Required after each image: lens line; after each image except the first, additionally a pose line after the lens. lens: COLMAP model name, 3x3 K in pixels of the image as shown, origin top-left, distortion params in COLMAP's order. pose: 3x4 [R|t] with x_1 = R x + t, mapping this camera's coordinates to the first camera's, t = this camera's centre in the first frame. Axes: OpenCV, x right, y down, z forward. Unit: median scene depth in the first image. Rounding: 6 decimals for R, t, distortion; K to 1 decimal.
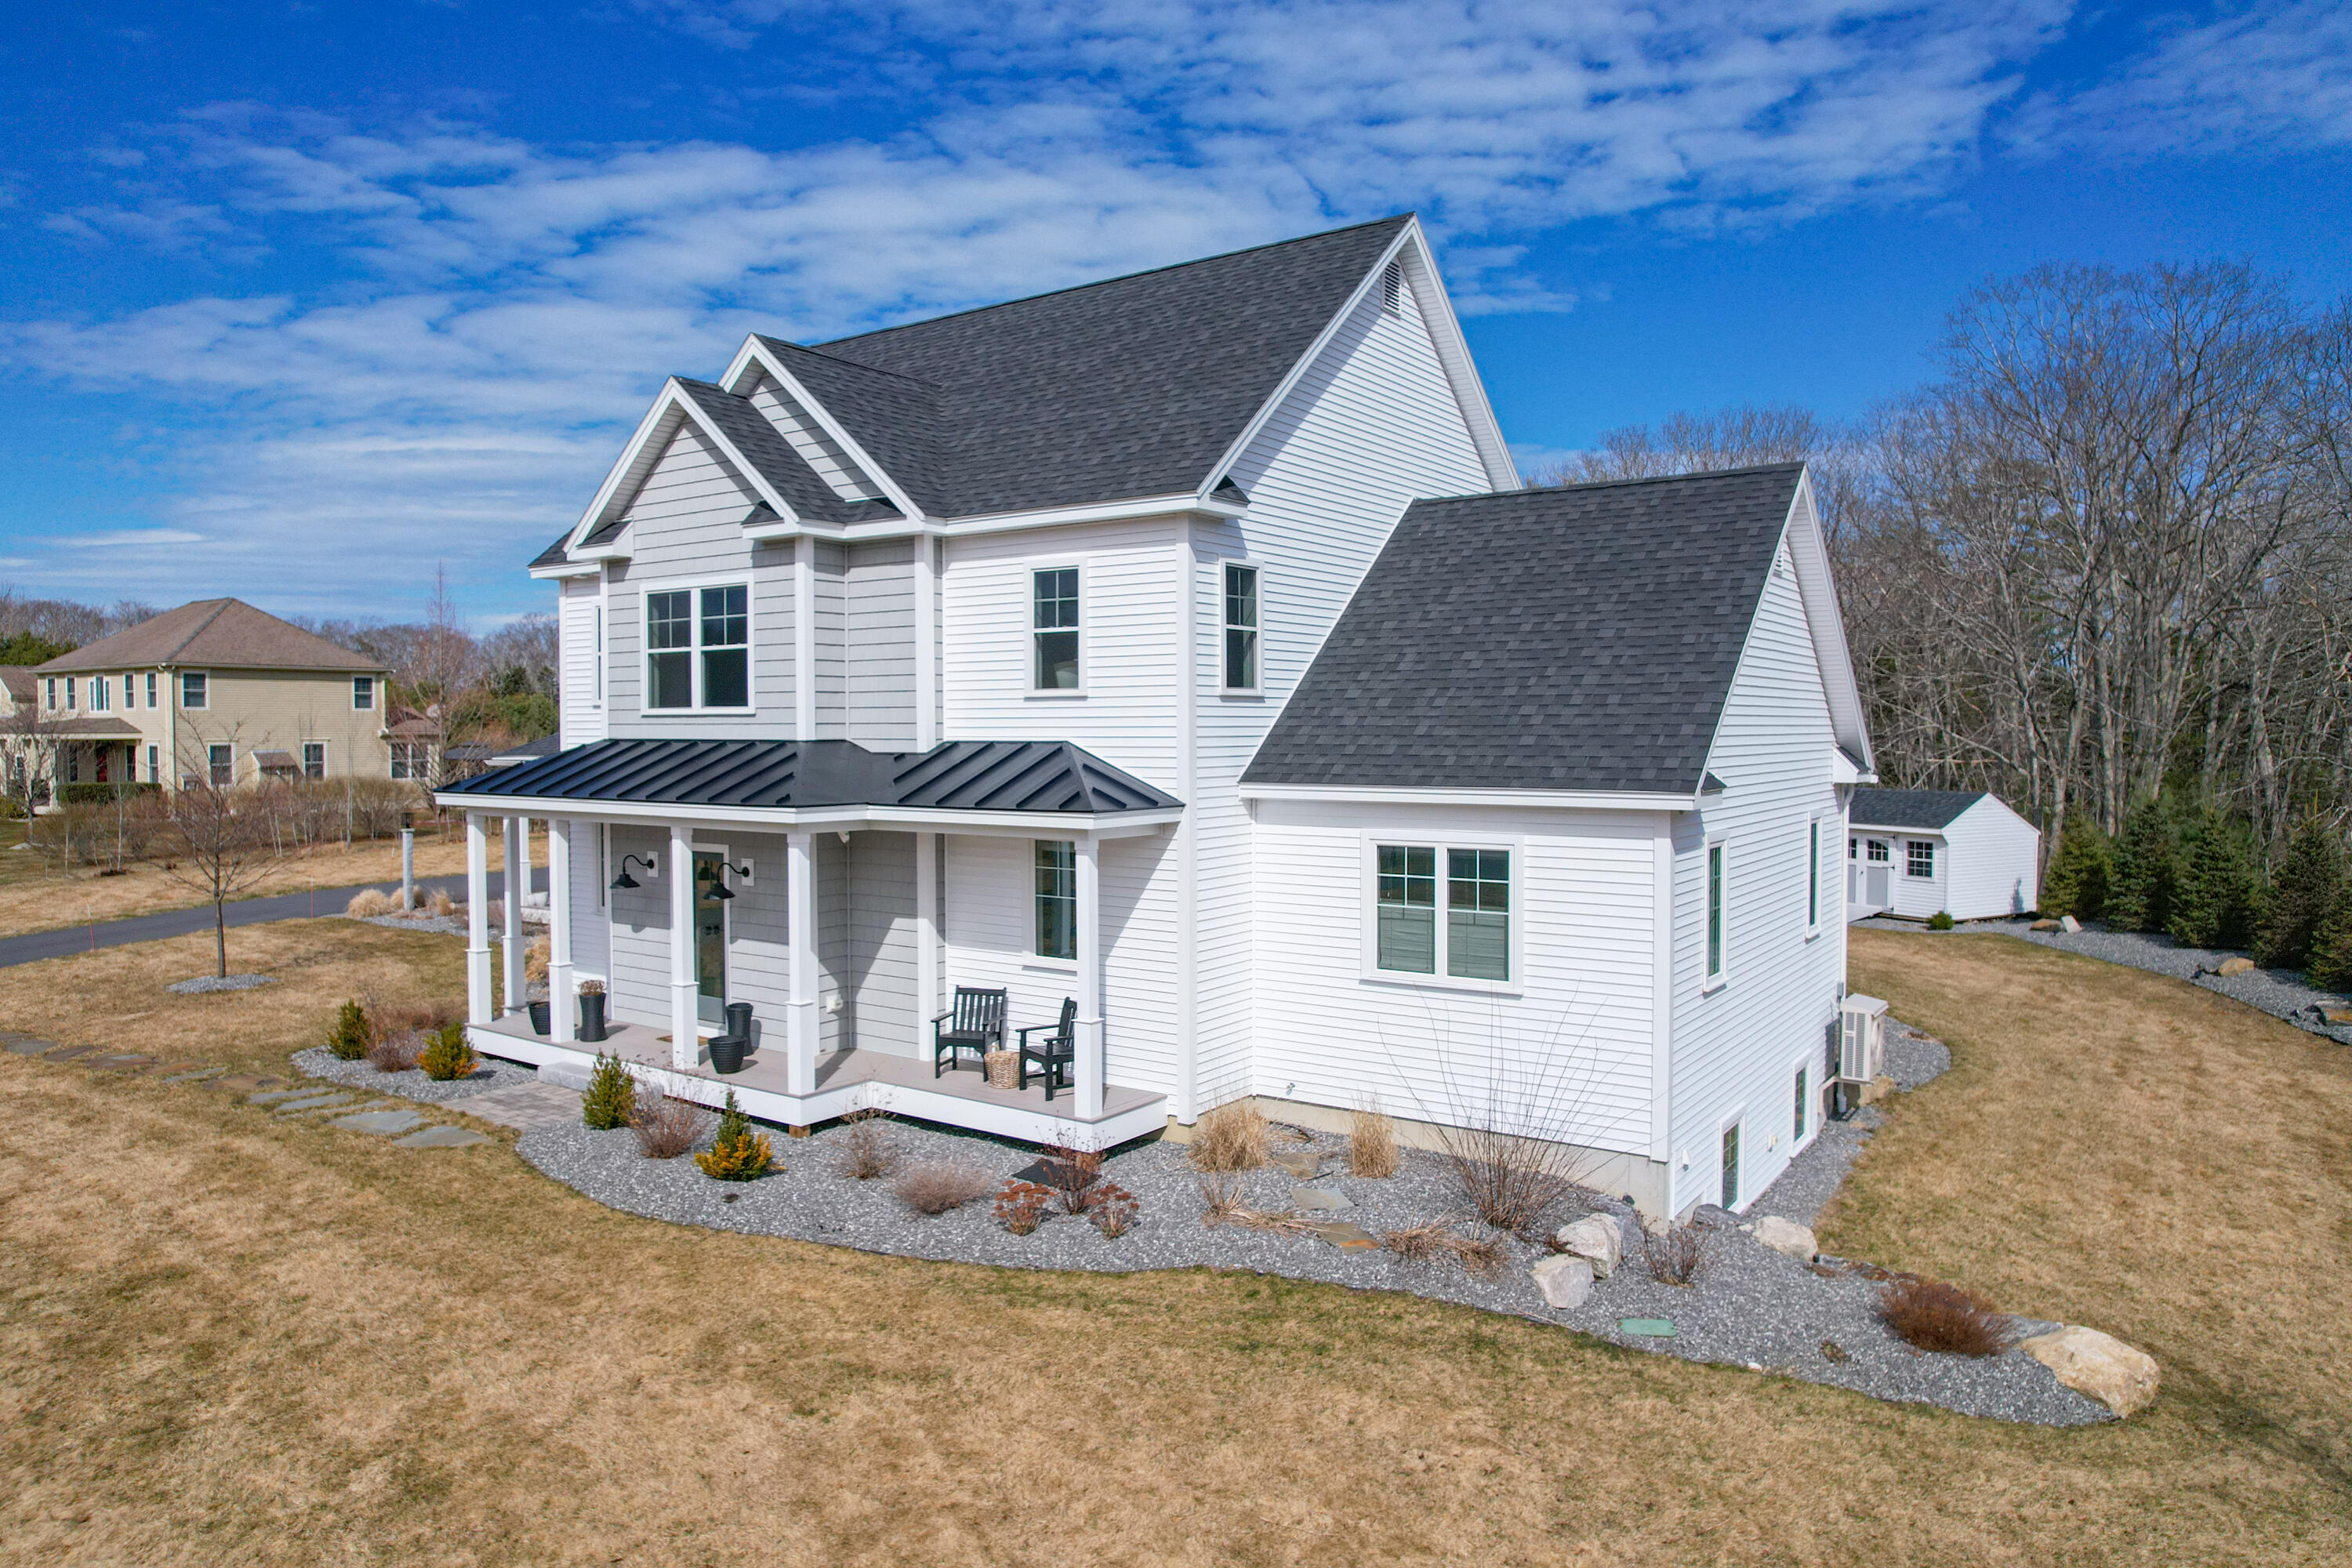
lens RADIAL K [[1519.0, 0, 1164.1], [0, 1519.0, 779.7], [0, 0, 1]] dist [-0.081172, 0.071399]
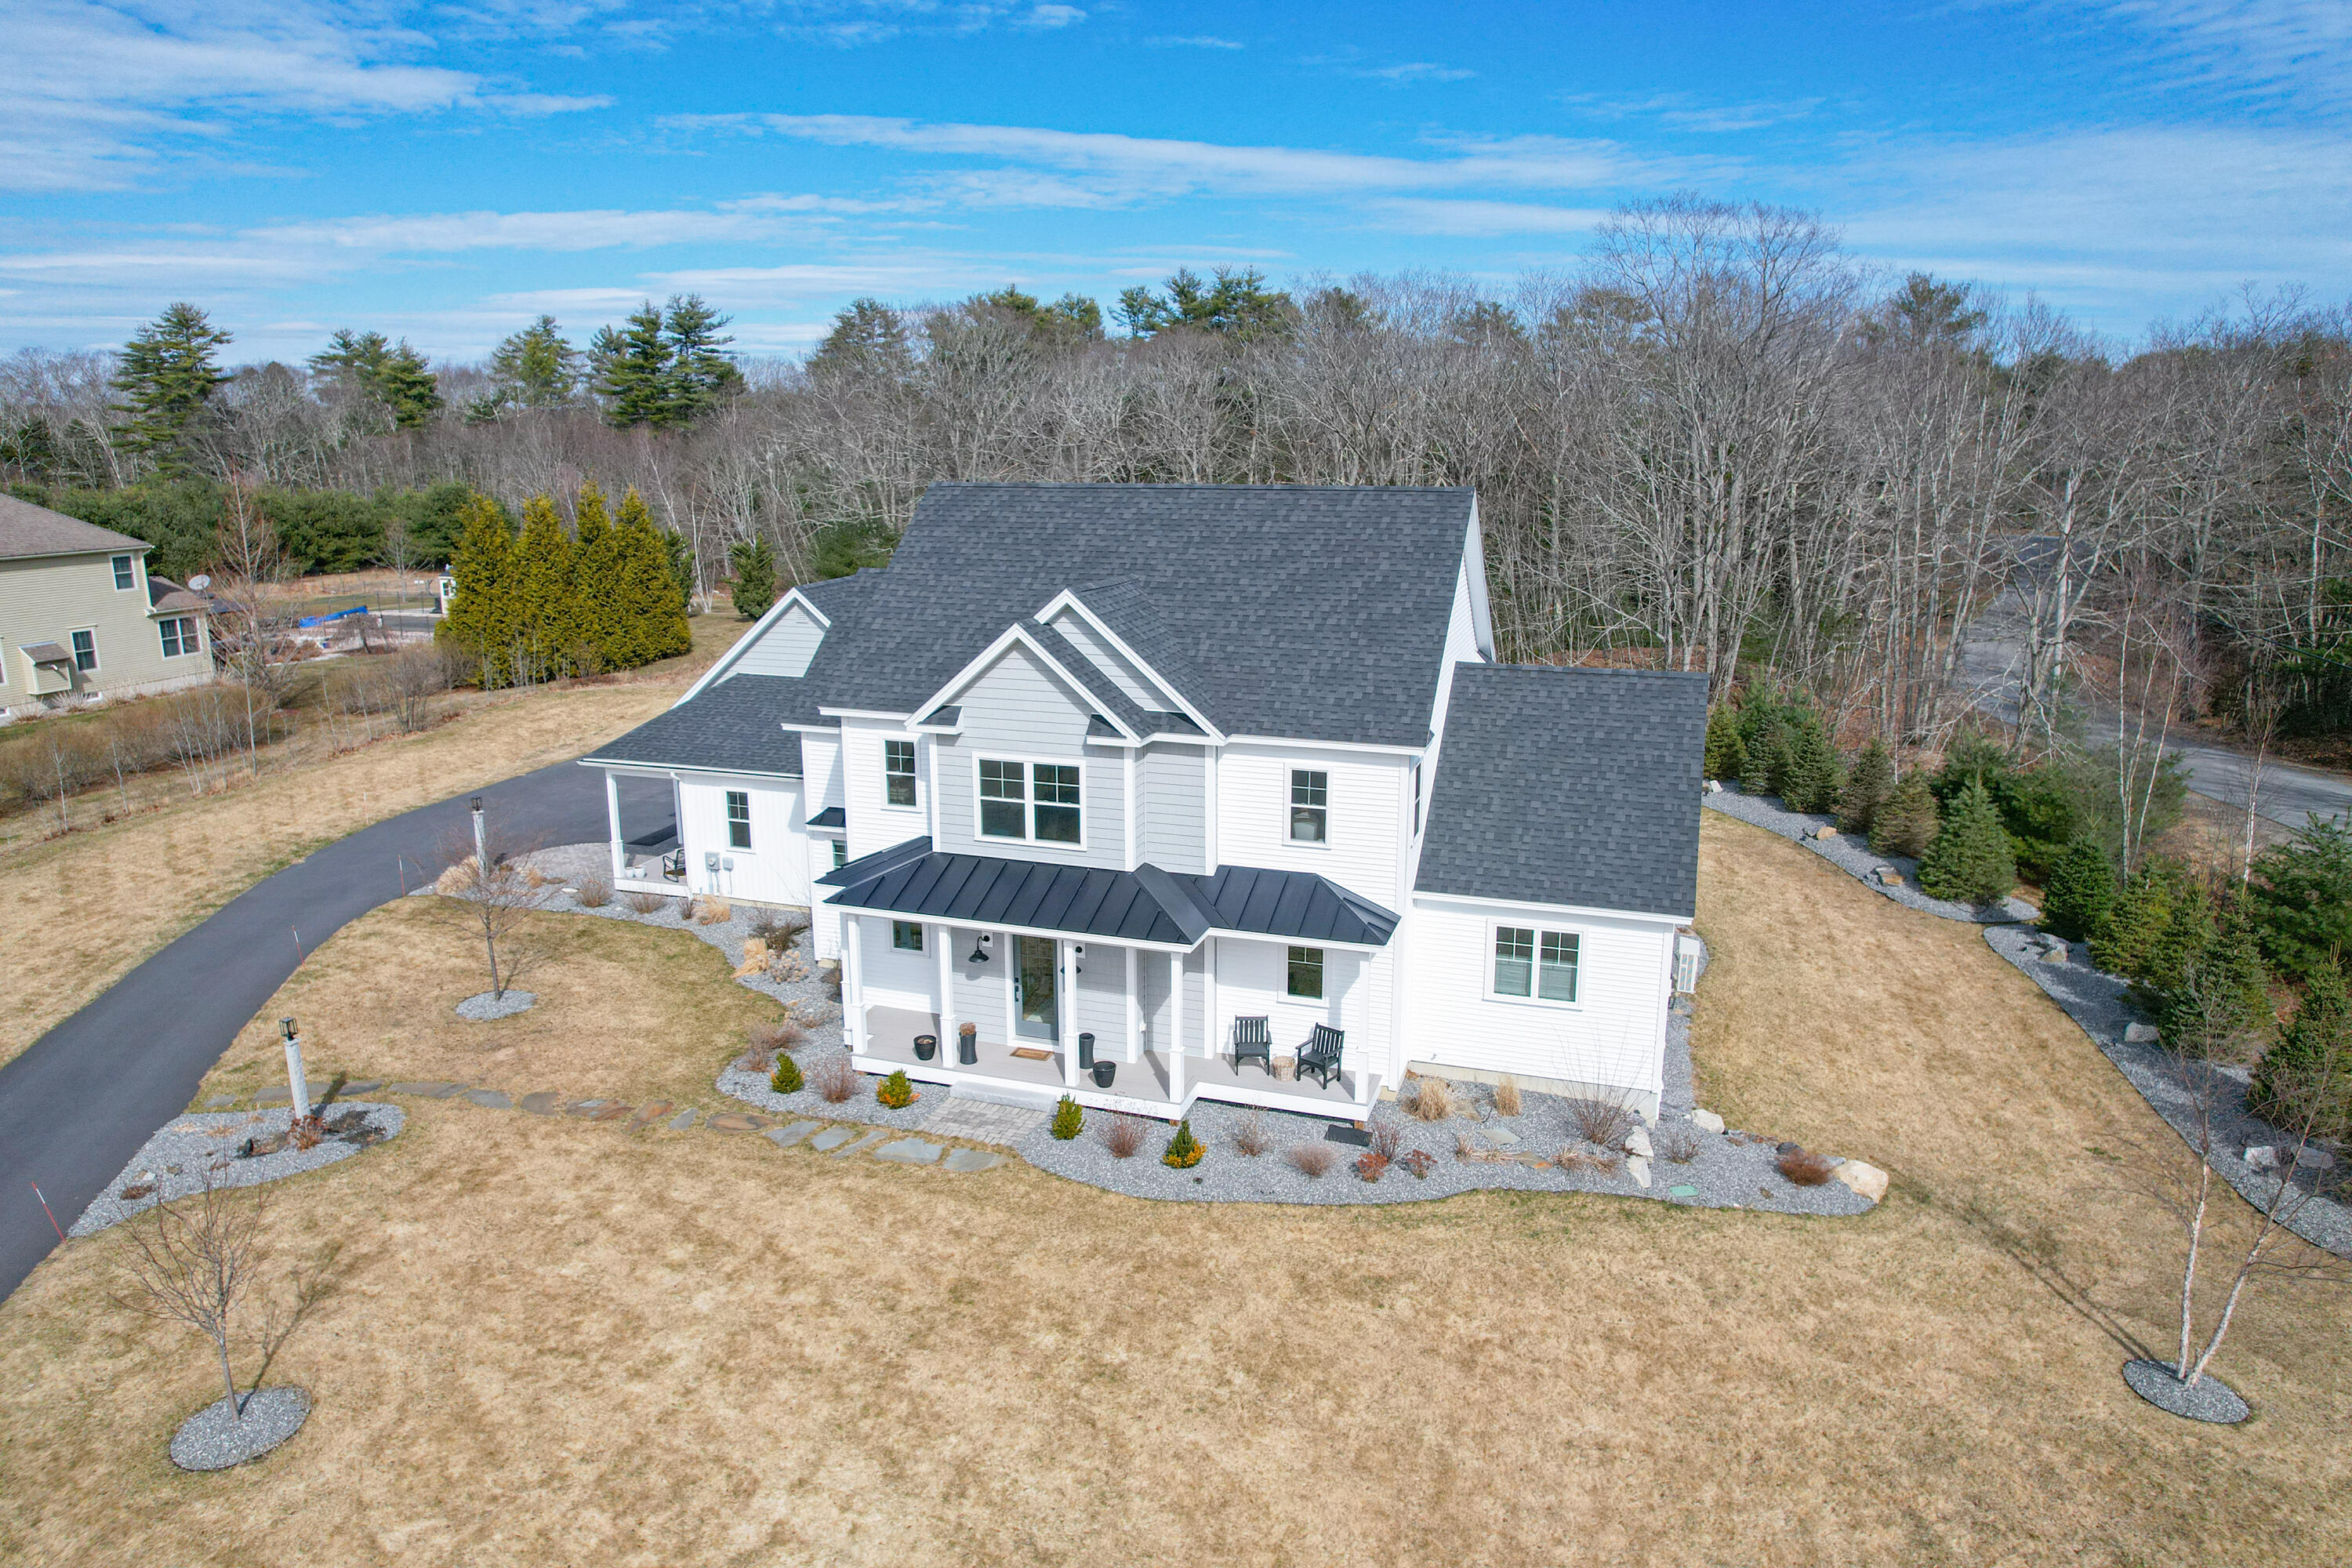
lens RADIAL K [[1502.6, 0, 1165.2], [0, 1502.6, 768.6], [0, 0, 1]] dist [-0.073112, 0.059994]
pose [[0.959556, -0.063644, 0.274228, -0.619461], [0.010454, 0.981493, 0.191211, -0.422215], [-0.281322, -0.180611, 0.942464, -0.435758]]
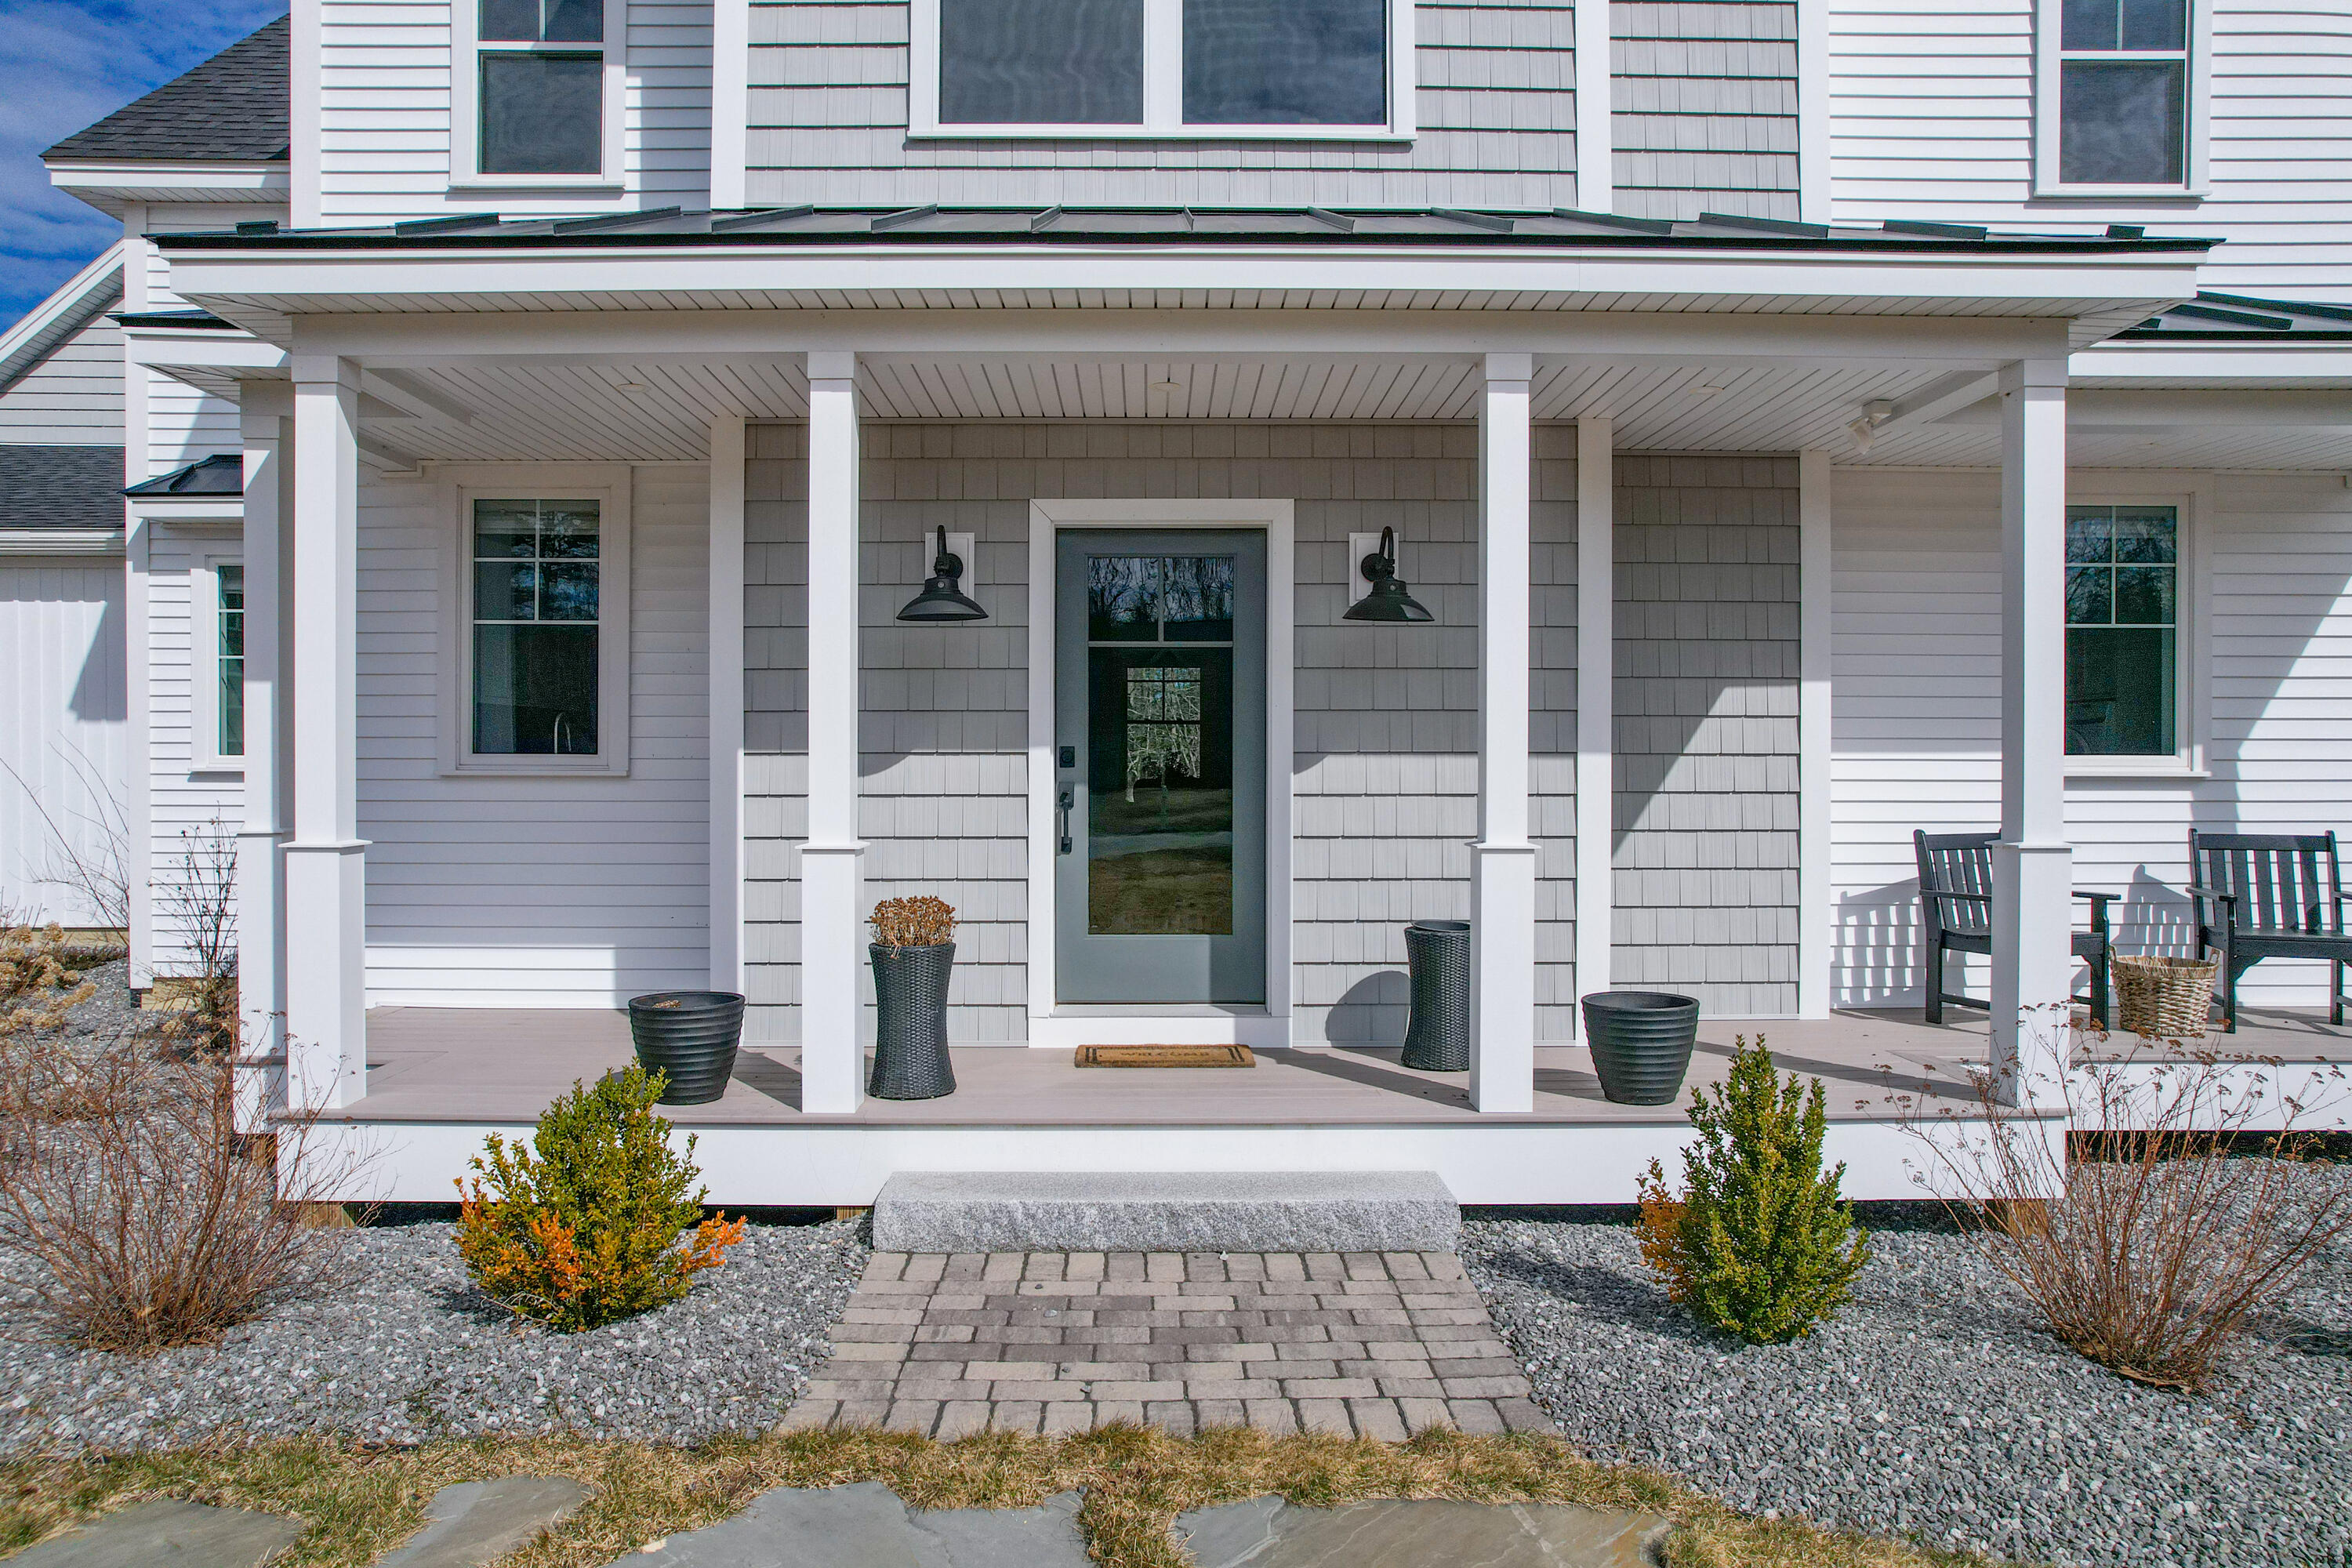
lens RADIAL K [[1535.5, 0, 1164.5], [0, 1535.5, 780.3], [0, 0, 1]] dist [-0.090995, 0.081984]
pose [[0.809910, -0.003845, 0.586541, -0.554790], [0.018585, 0.999645, -0.019110, 0.122864], [-0.586259, 0.026378, 0.809694, 0.758675]]
